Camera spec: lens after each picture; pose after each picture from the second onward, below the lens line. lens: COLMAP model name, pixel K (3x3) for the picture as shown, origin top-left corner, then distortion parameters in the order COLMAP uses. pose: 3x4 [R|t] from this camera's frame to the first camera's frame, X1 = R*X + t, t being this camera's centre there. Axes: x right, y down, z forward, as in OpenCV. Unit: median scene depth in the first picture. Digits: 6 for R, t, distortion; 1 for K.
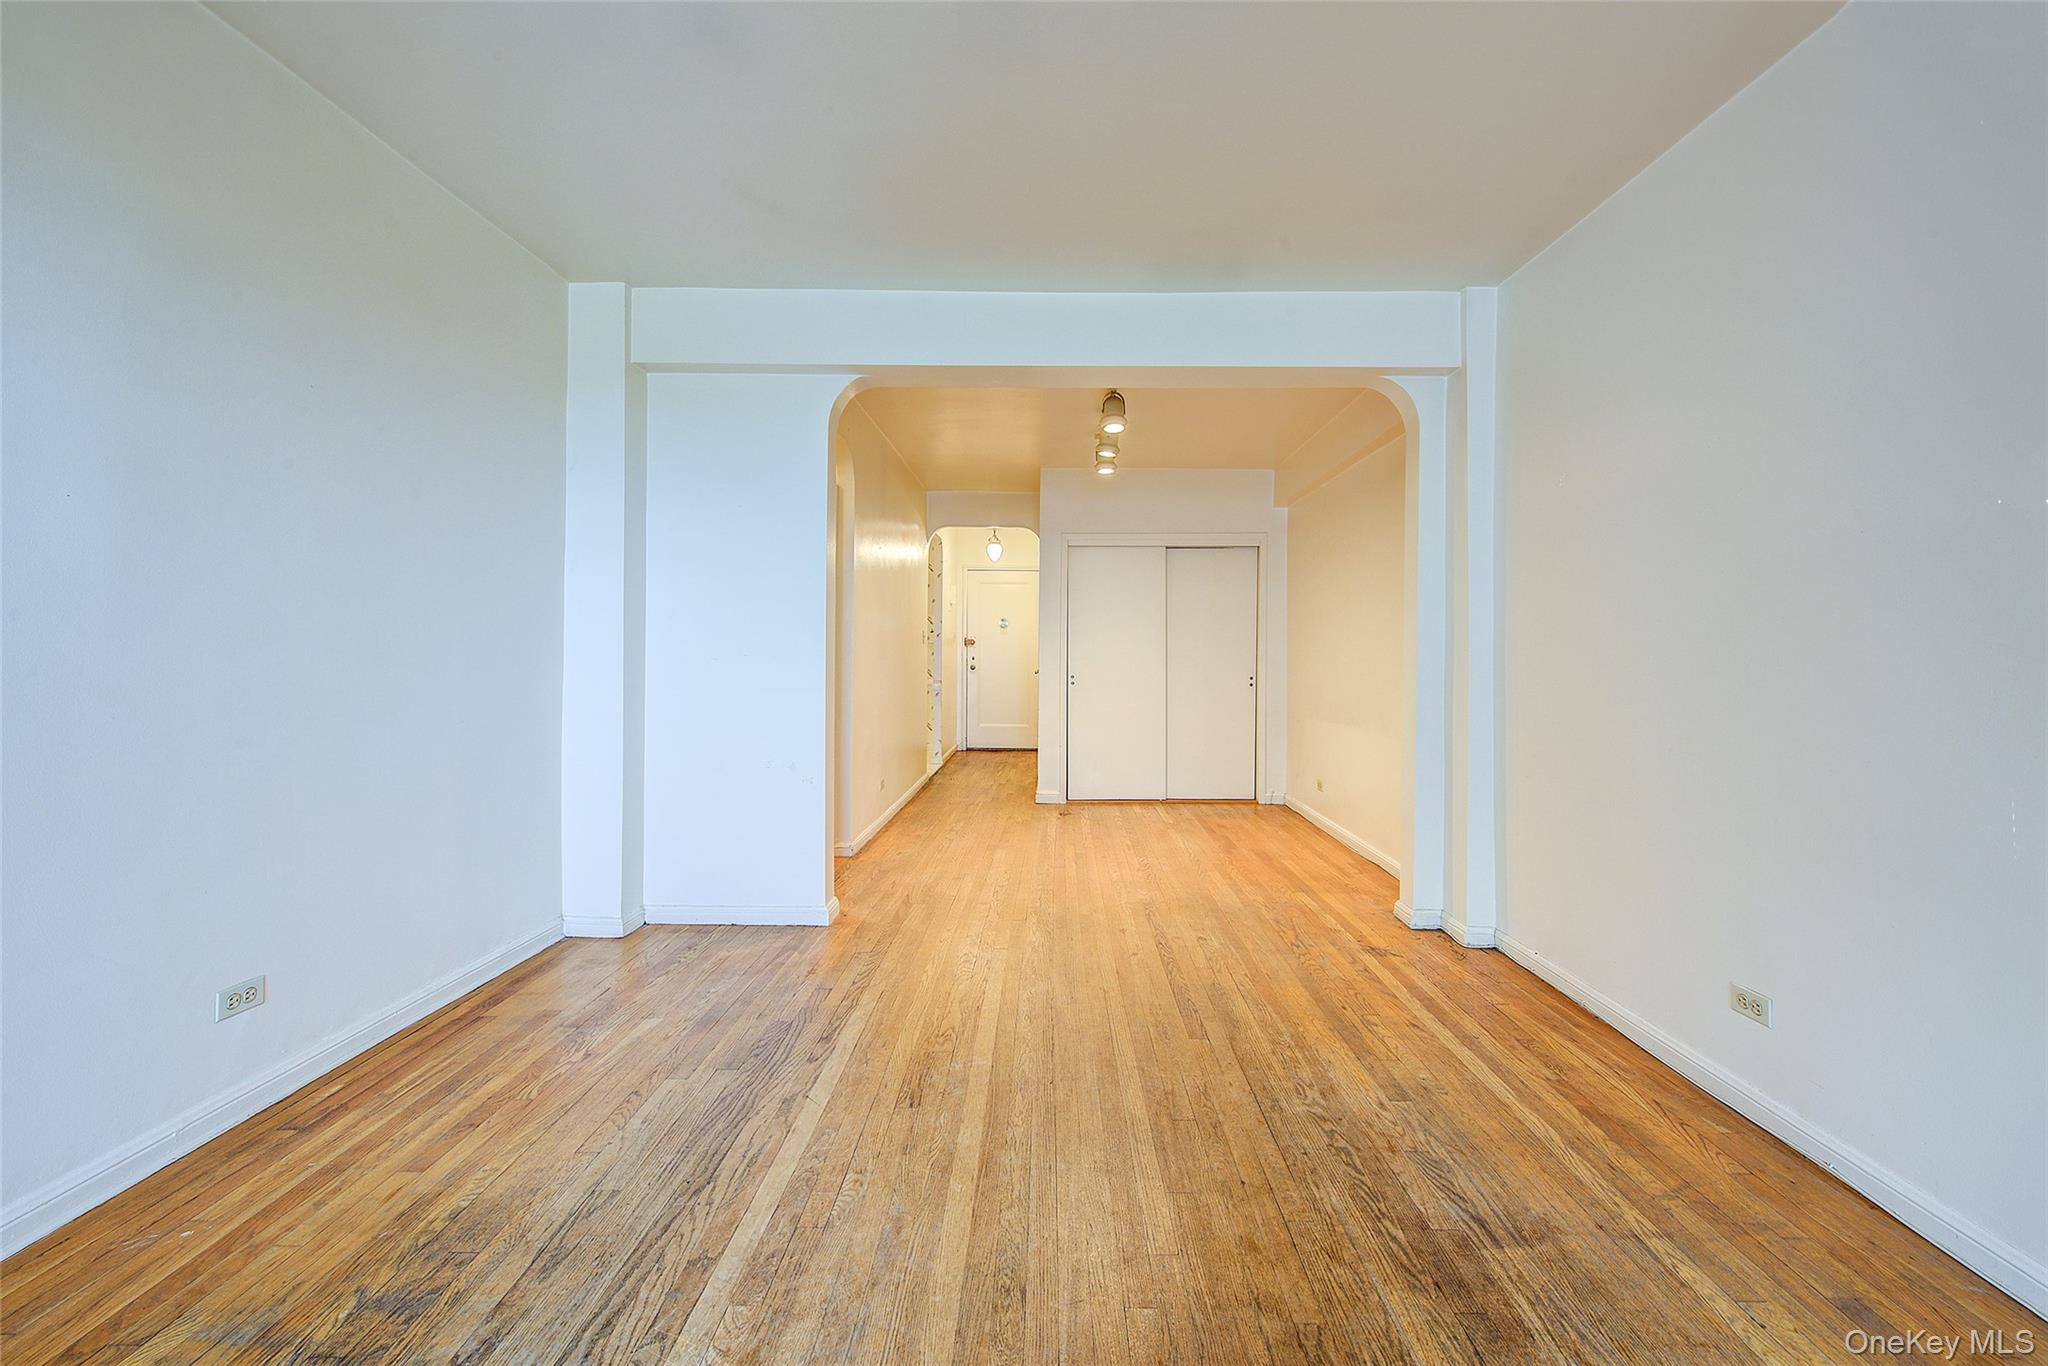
lens RADIAL K [[809.3, 0, 1049.2], [0, 809.3, 647.6], [0, 0, 1]] dist [-0.004072, -0.000404]
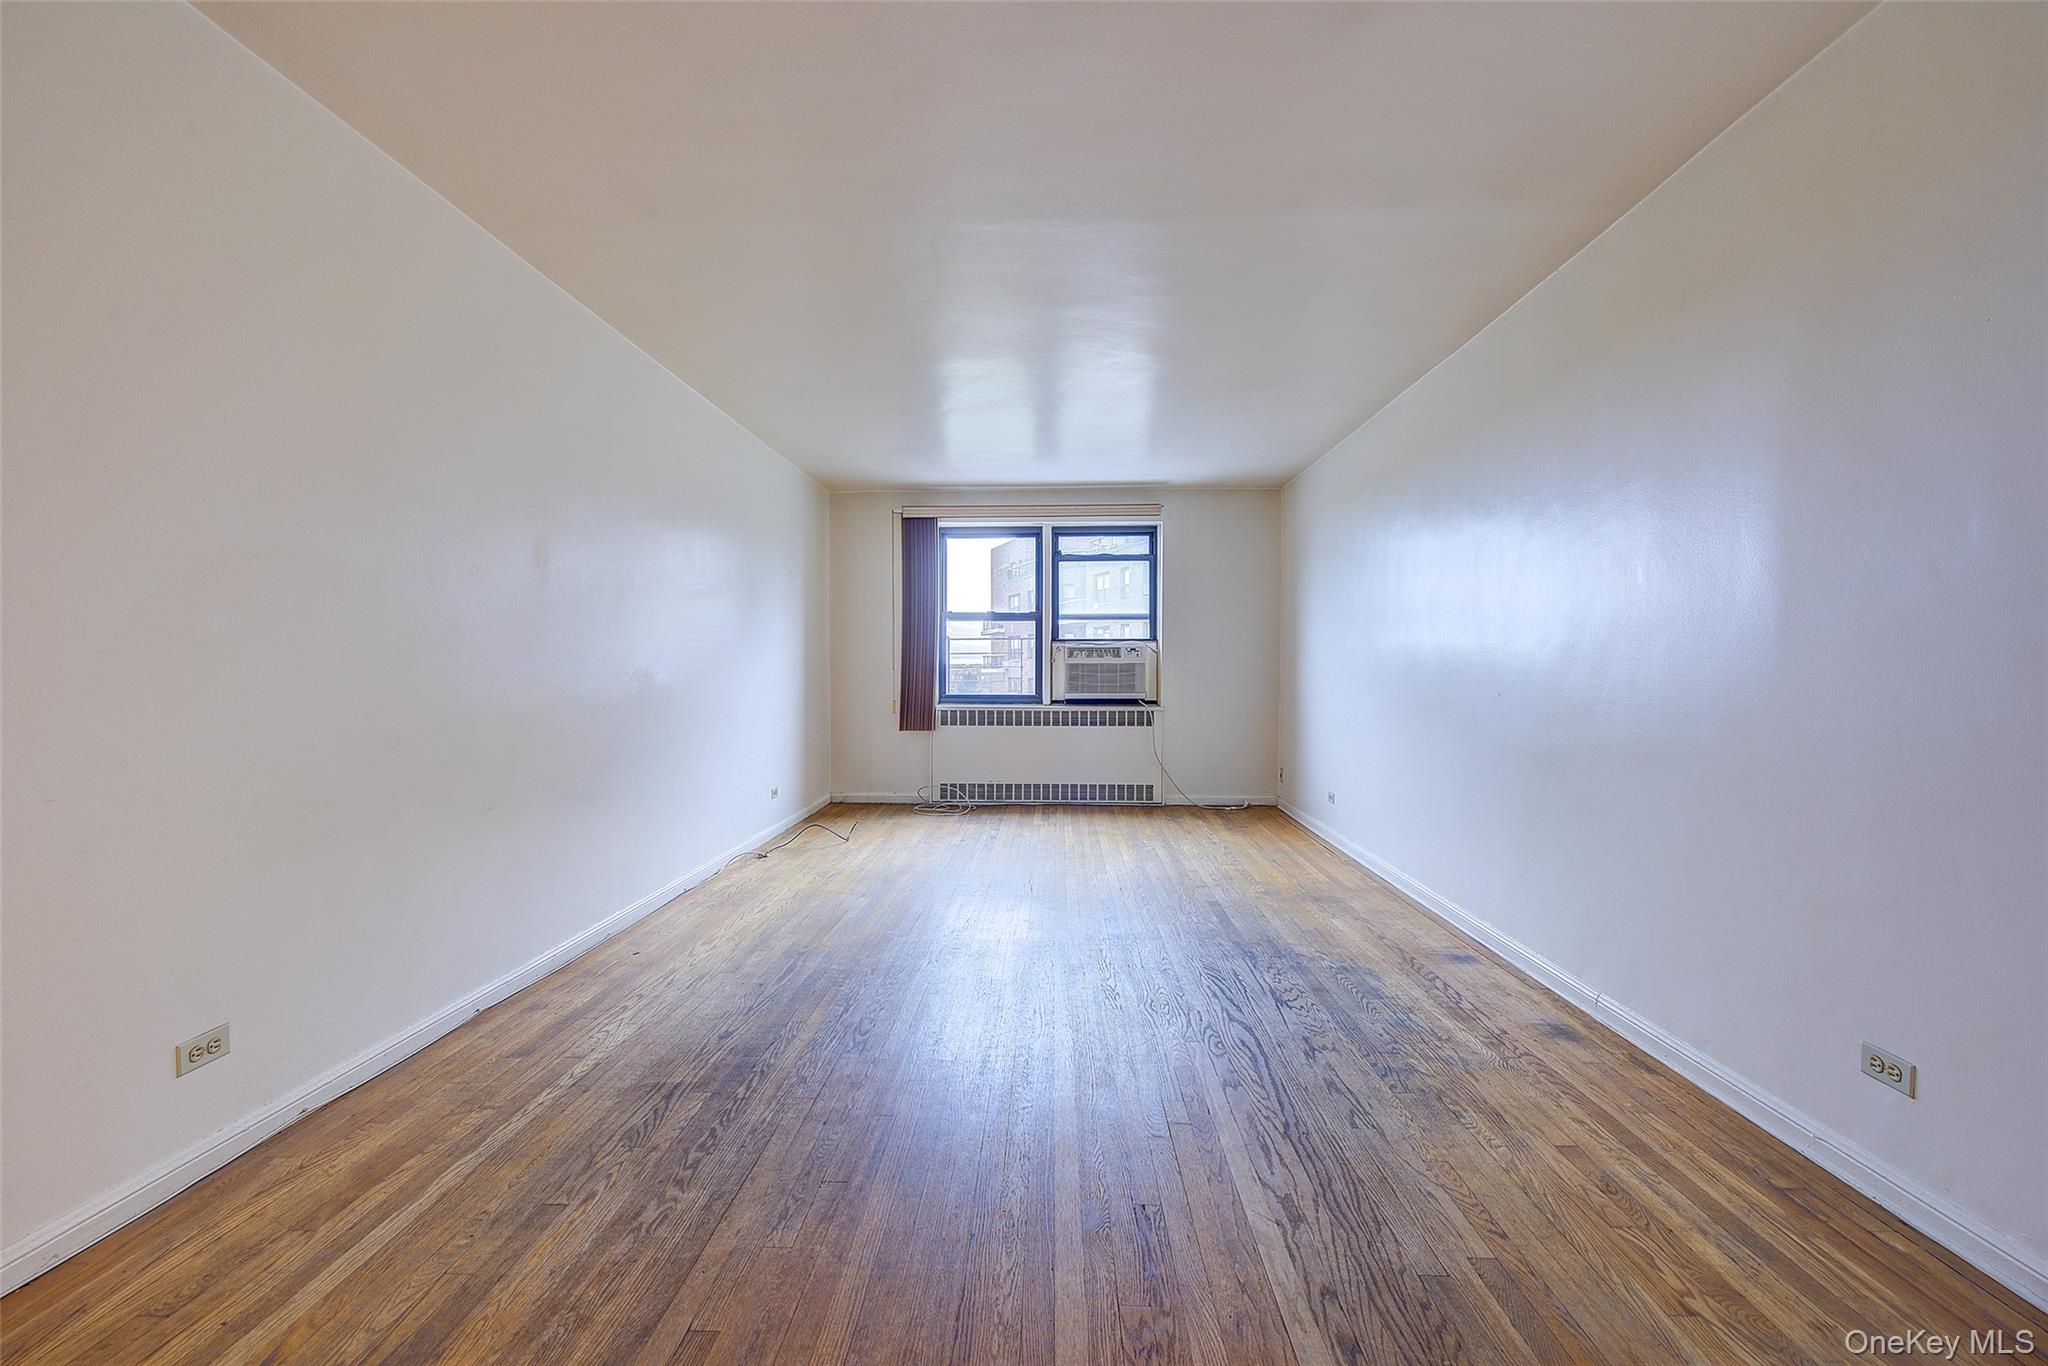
lens RADIAL K [[812.5, 0, 1024.0], [0, 812.5, 683.0], [0, 0, 1]] dist [-0.005327, -0.000564]
pose [[-0.999174, -0.014714, 0.037867, -0.035973], [-0.014353, 0.999849, 0.009800, 0.006081], [-0.038006, 0.009248, -0.999235, 0.948305]]
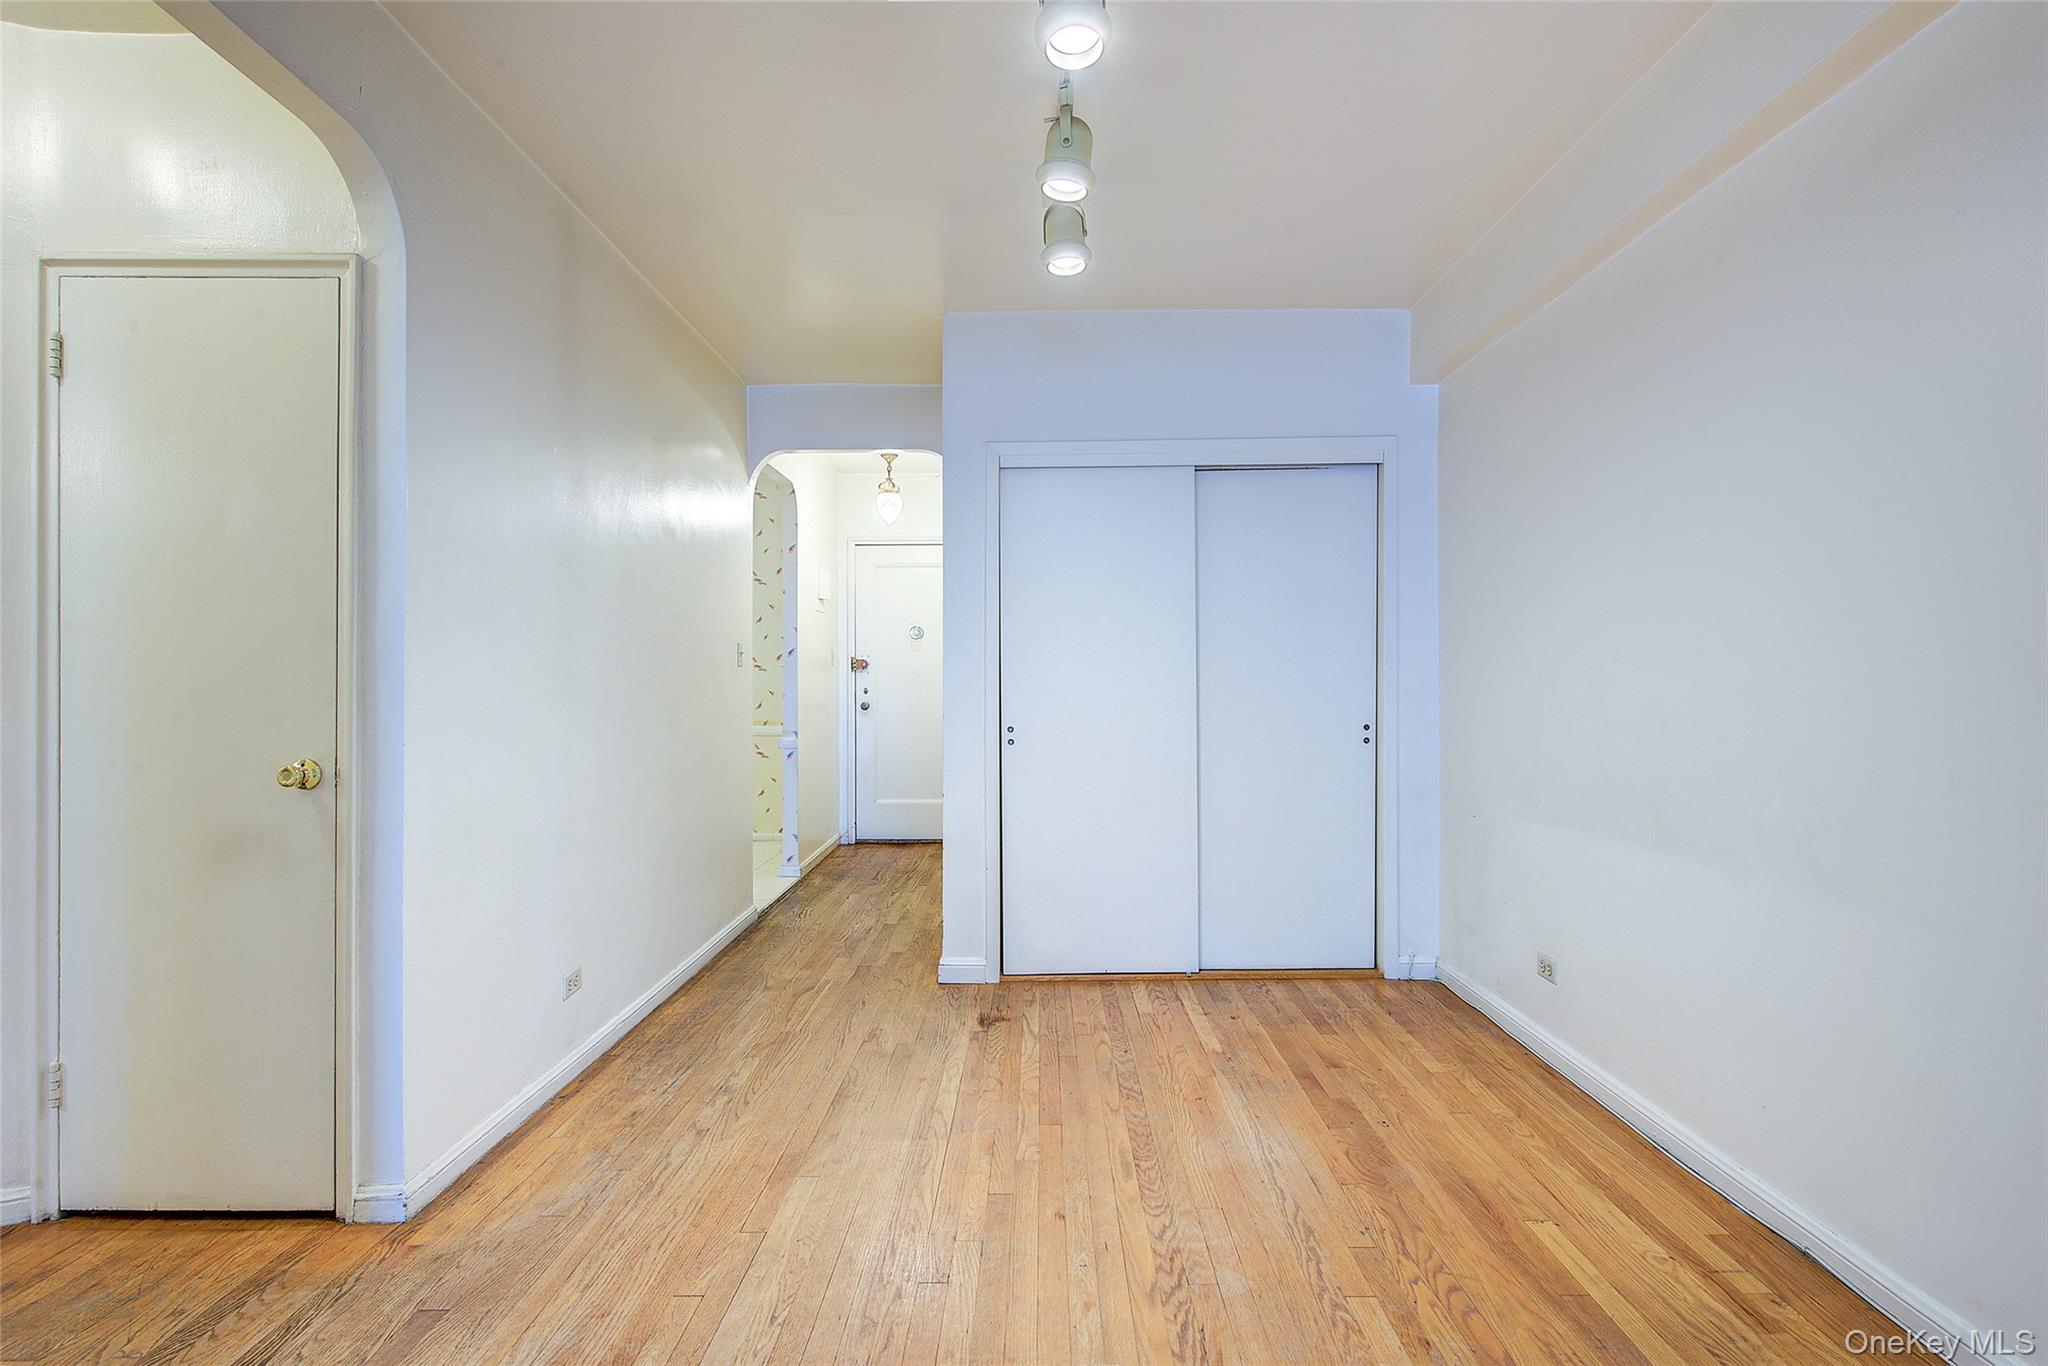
lens RADIAL K [[1001.7, 0, 1031.5], [0, 1001.7, 677.3], [0, 0, 1]] dist [0.000685, -0.000178]
pose [[0.999913, -0.012381, 0.004545, 0.063340], [0.012356, 0.999909, 0.005502, 0.001130], [-0.004613, -0.005445, 0.999975, 0.608978]]
